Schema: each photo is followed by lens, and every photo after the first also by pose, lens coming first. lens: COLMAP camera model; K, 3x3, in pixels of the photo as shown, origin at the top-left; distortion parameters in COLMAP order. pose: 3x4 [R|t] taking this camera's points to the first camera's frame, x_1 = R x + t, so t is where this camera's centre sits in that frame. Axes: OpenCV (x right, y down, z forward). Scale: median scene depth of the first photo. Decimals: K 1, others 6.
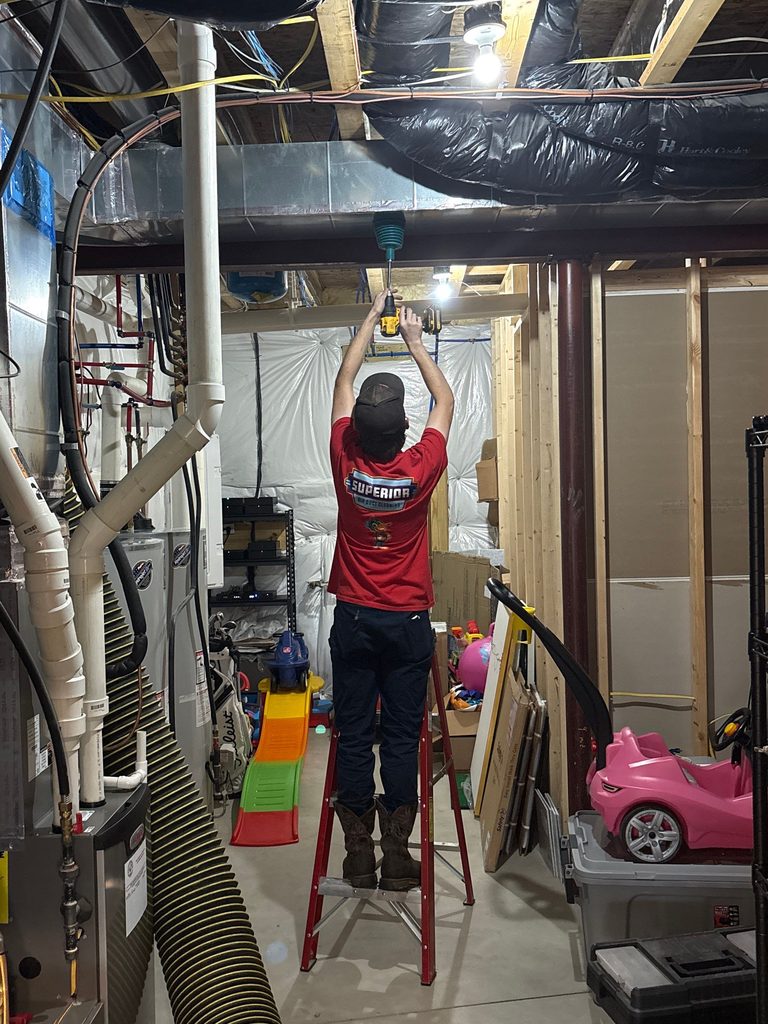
lens RADIAL K [[707.6, 0, 384.0], [0, 707.6, 512.0], [0, 0, 1]] dist [0.028299, 0.000271]
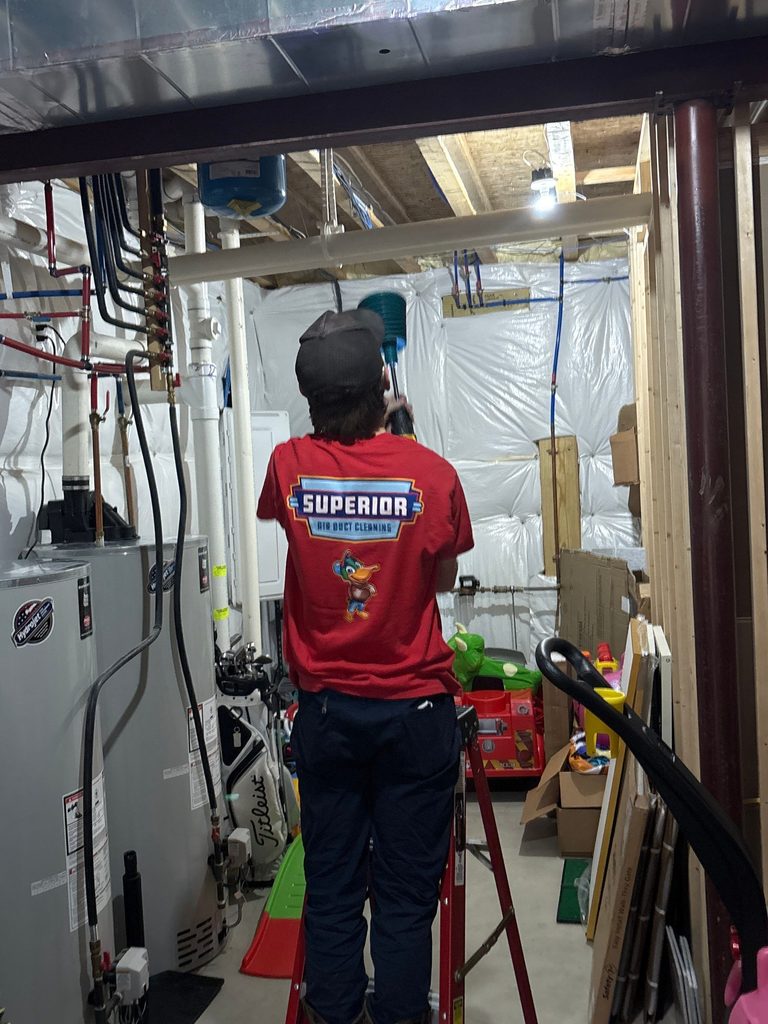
lens RADIAL K [[814.8, 0, 414.9], [0, 814.8, 504.9], [0, 0, 1]] dist [0.001266, 0.000483]
pose [[0.990697, -0.019419, -0.134695, 0.067874], [0.020829, 0.999742, 0.009066, -0.011696], [0.134484, -0.011788, 0.990846, 0.165295]]
